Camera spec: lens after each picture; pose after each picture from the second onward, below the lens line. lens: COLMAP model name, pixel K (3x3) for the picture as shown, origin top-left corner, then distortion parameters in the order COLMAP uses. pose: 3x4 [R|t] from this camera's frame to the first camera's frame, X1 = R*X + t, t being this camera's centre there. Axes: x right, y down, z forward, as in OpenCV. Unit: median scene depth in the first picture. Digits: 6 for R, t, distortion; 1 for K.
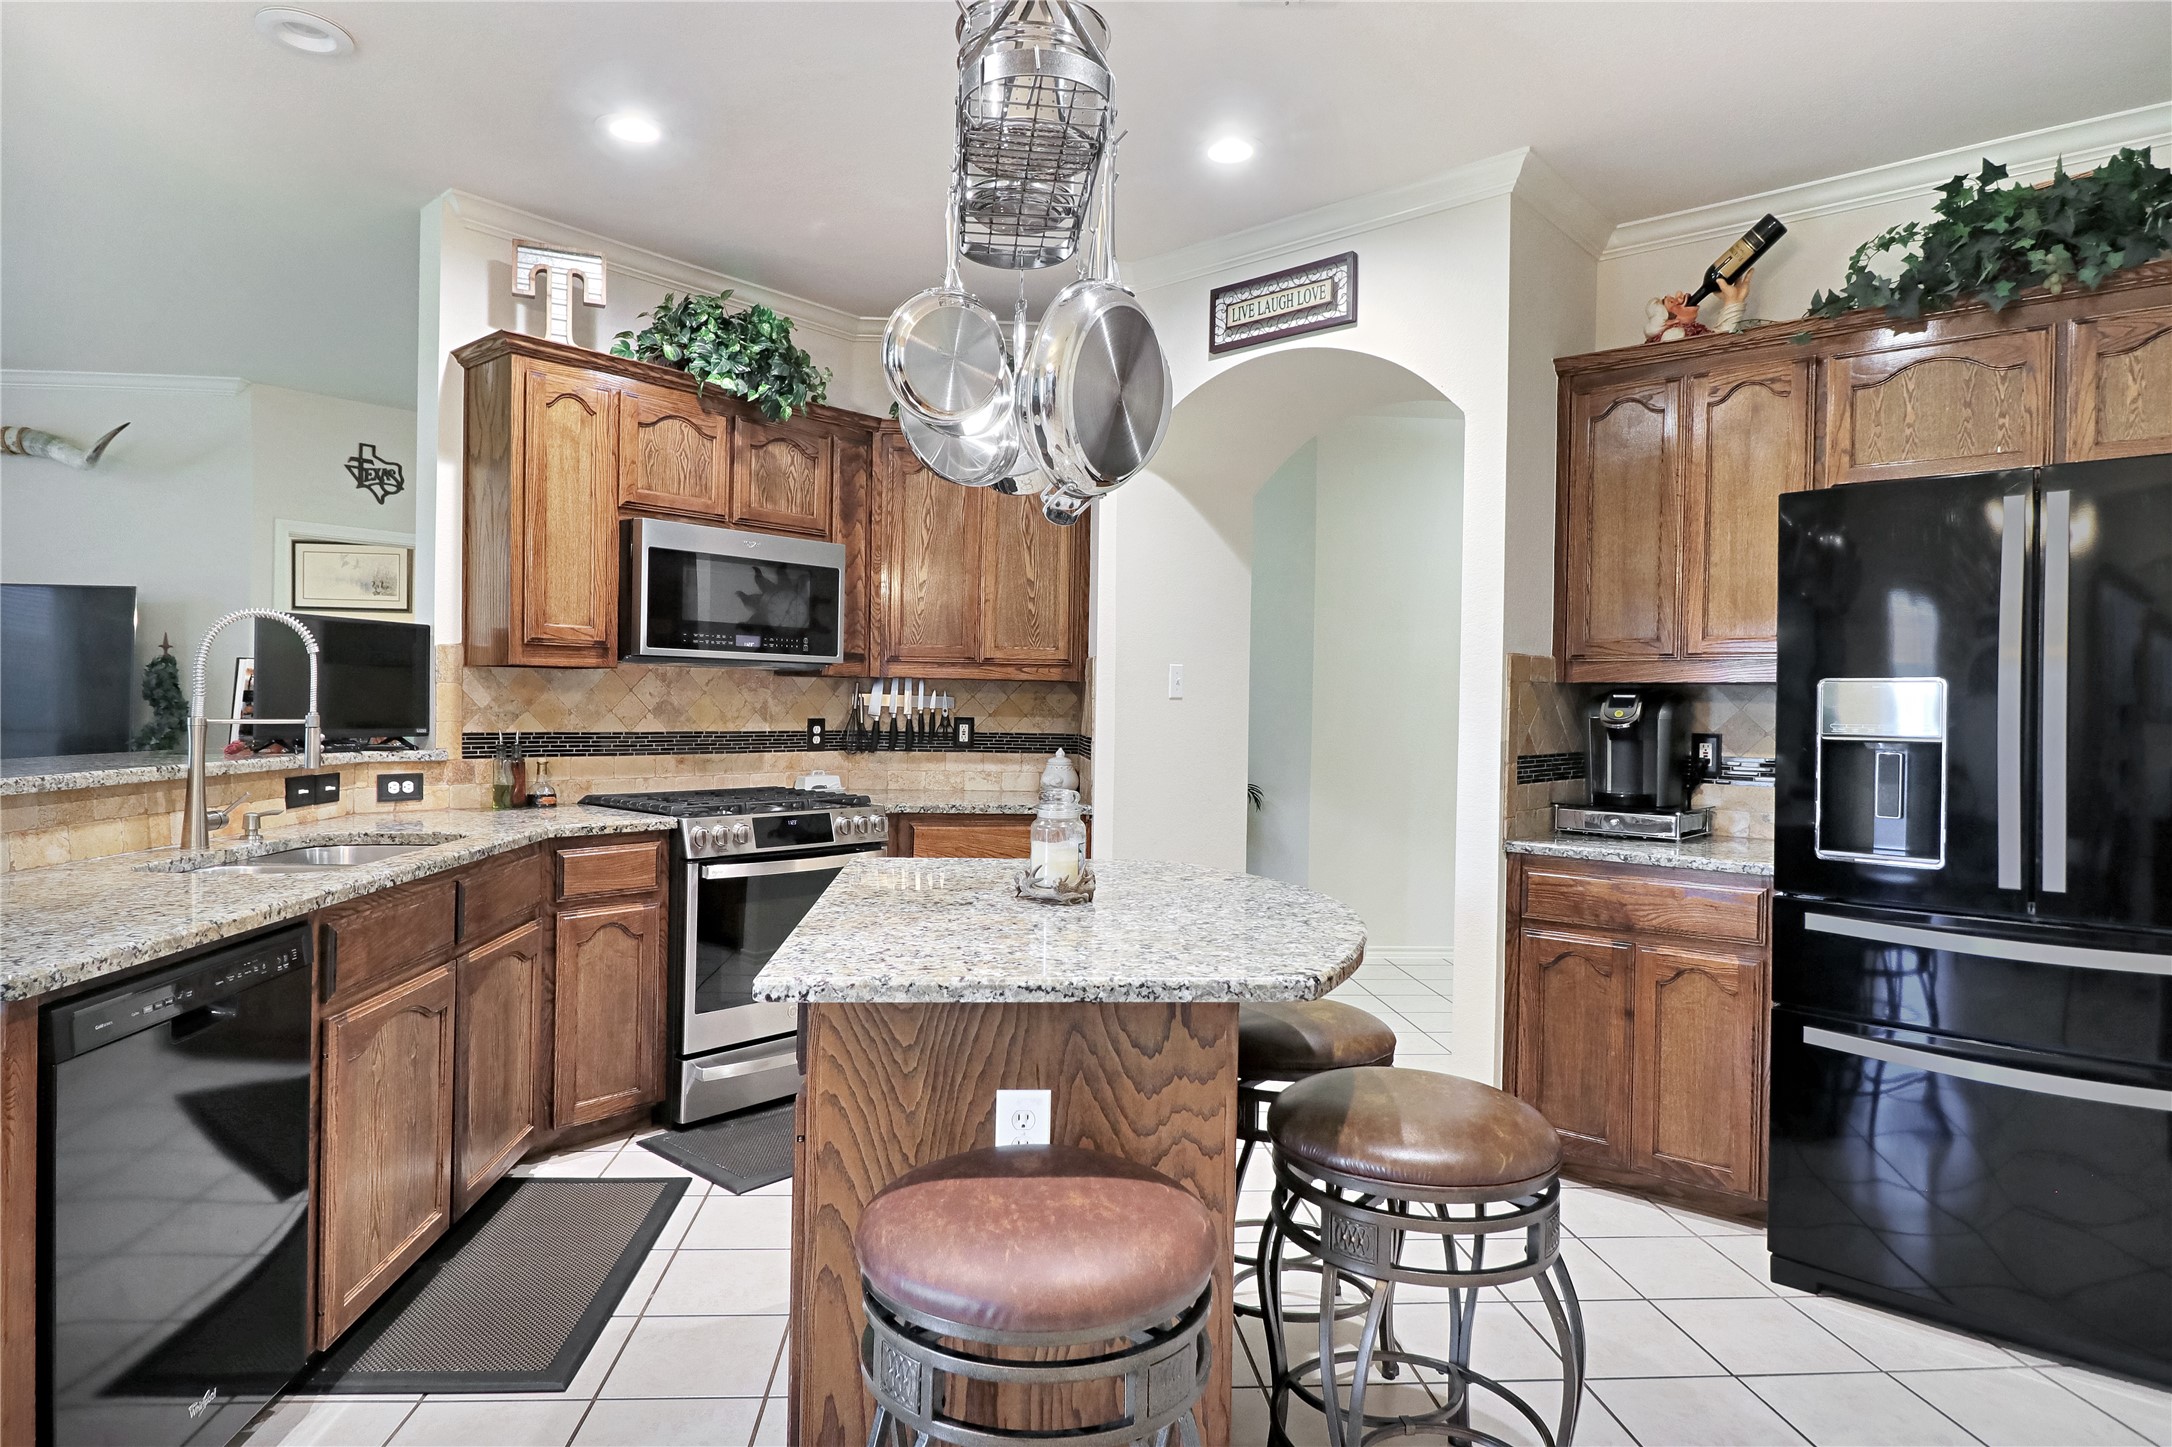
lens RADIAL K [[1213.7, 0, 1063.3], [0, 1213.7, 715.2], [0, 0, 1]] dist [0.006349, -0.014273]
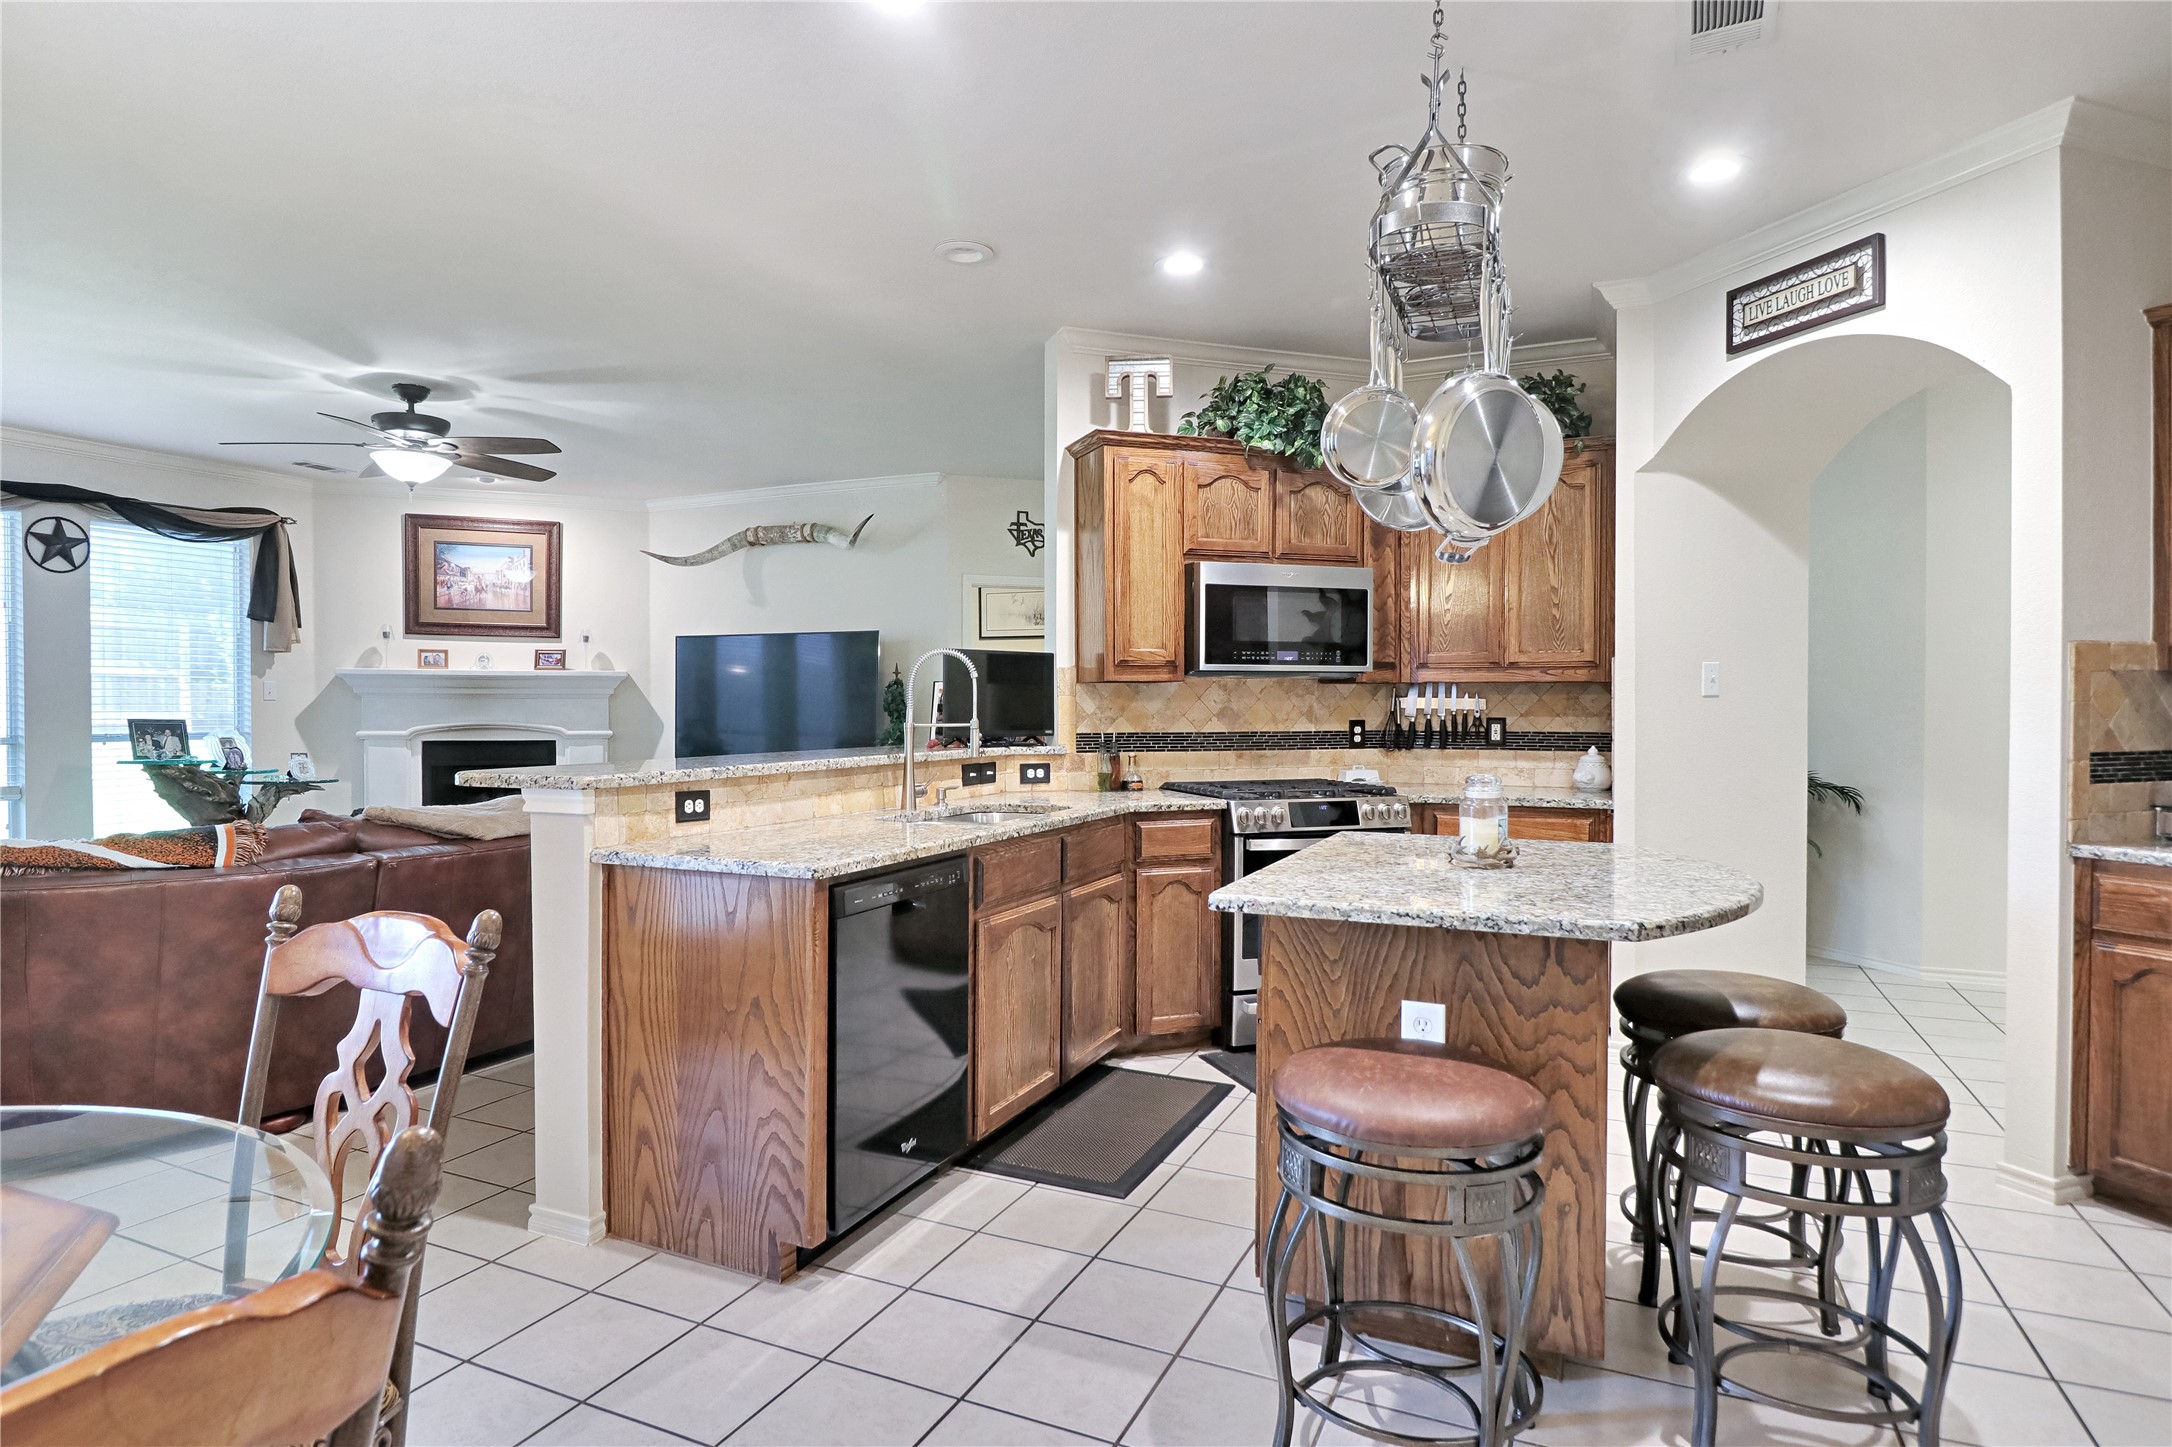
lens RADIAL K [[1213.7, 0, 1063.3], [0, 1213.7, 715.2], [0, 0, 1]] dist [0.006349, -0.014273]
pose [[0.874347, -0.012253, -0.485147, 0.137512], [0.010681, 0.999925, -0.006006, 0.002691], [0.485184, 0.000069, 0.874412, -0.167730]]
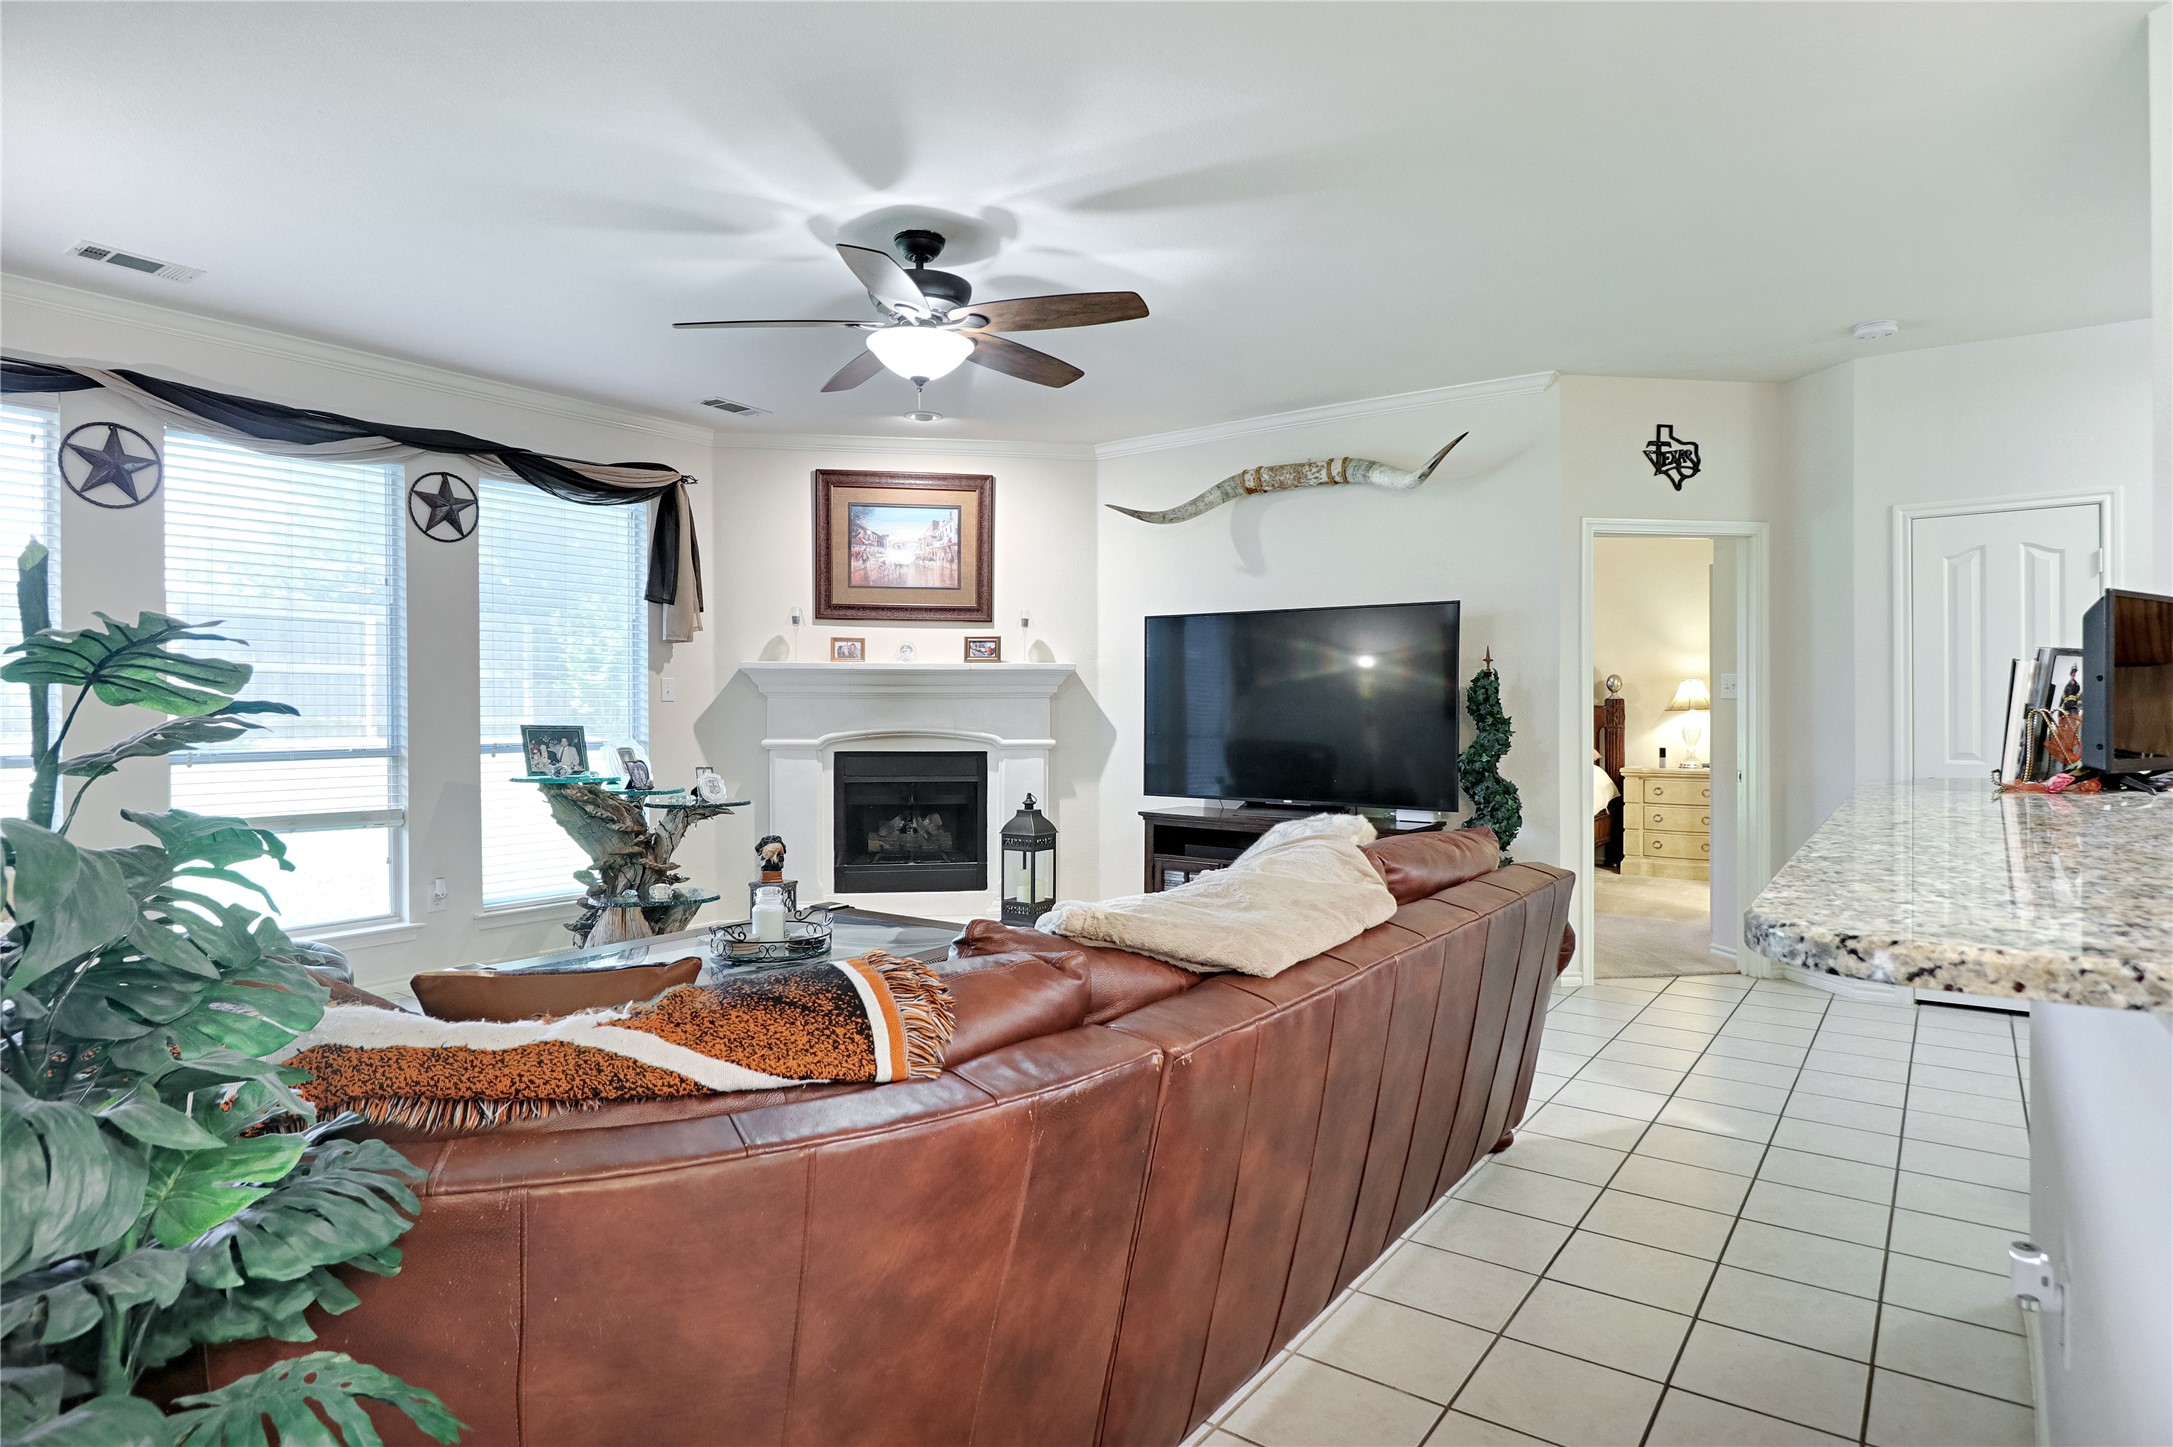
lens RADIAL K [[1218.0, 0, 1044.9], [0, 1218.0, 711.8], [0, 0, 1]] dist [0.005128, 0.000230]
pose [[0.755693, -0.014574, -0.654764, -0.527806], [0.008807, 0.999888, -0.012091, -0.009732], [0.654867, 0.003370, 0.755737, 0.044756]]
